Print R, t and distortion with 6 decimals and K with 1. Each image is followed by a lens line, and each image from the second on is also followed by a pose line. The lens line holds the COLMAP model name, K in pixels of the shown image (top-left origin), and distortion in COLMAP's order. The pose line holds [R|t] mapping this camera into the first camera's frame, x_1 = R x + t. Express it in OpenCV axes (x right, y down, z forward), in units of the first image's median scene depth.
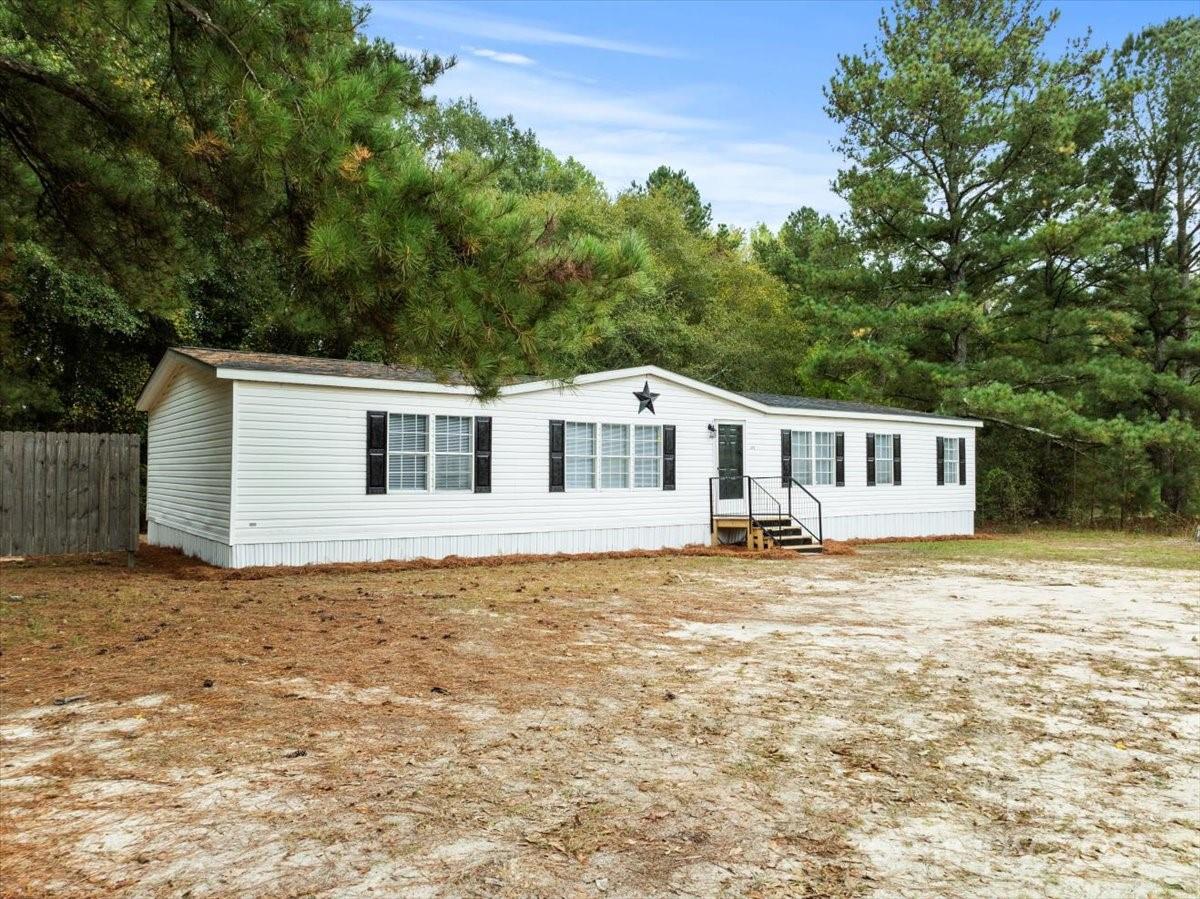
lens RADIAL K [[886.6, 0, 600.0], [0, 886.6, 449.5], [0, 0, 1]] dist [0.000542, 0.003418]
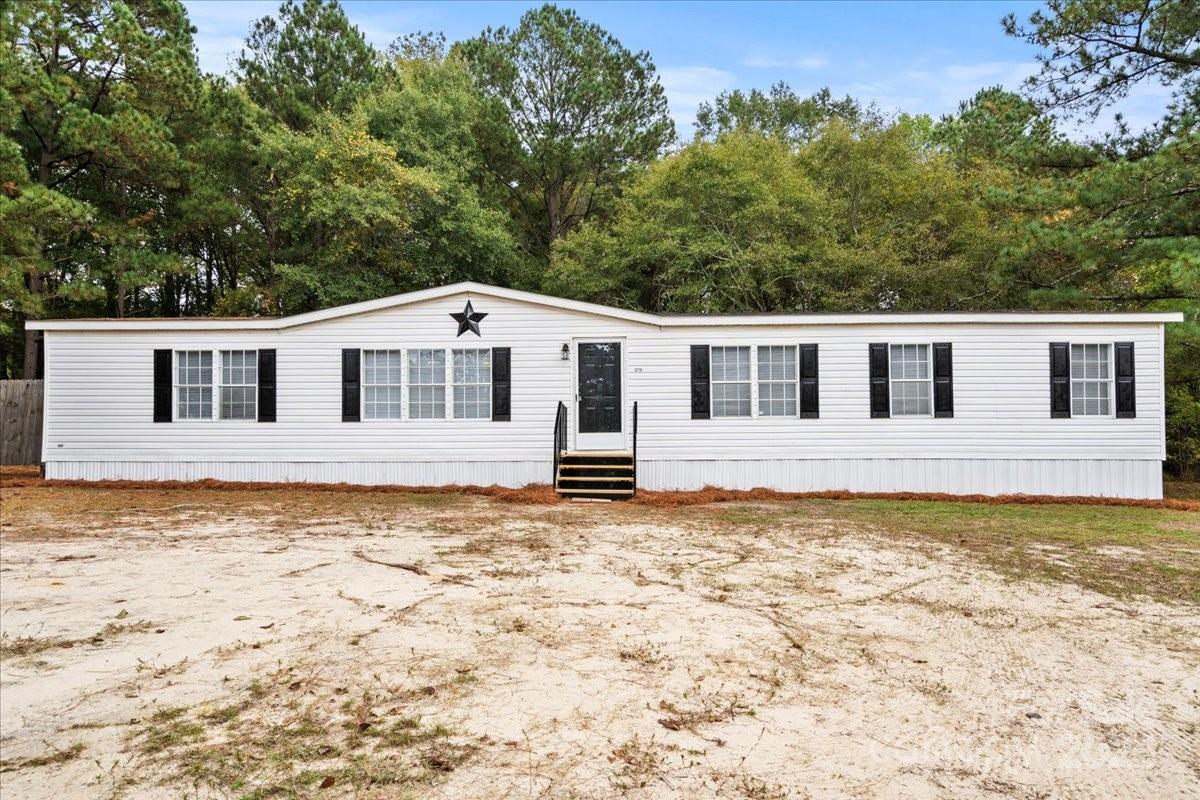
lens RADIAL K [[749.2, 0, 600.0], [0, 749.2, 400.0], [0, 0, 1]] dist [0.004142, 0.000934]
pose [[0.770868, -0.005142, -0.636974, 0.629512], [0.022640, 0.999557, 0.019330, 0.012510], [0.636593, -0.029322, 0.770643, 0.486798]]
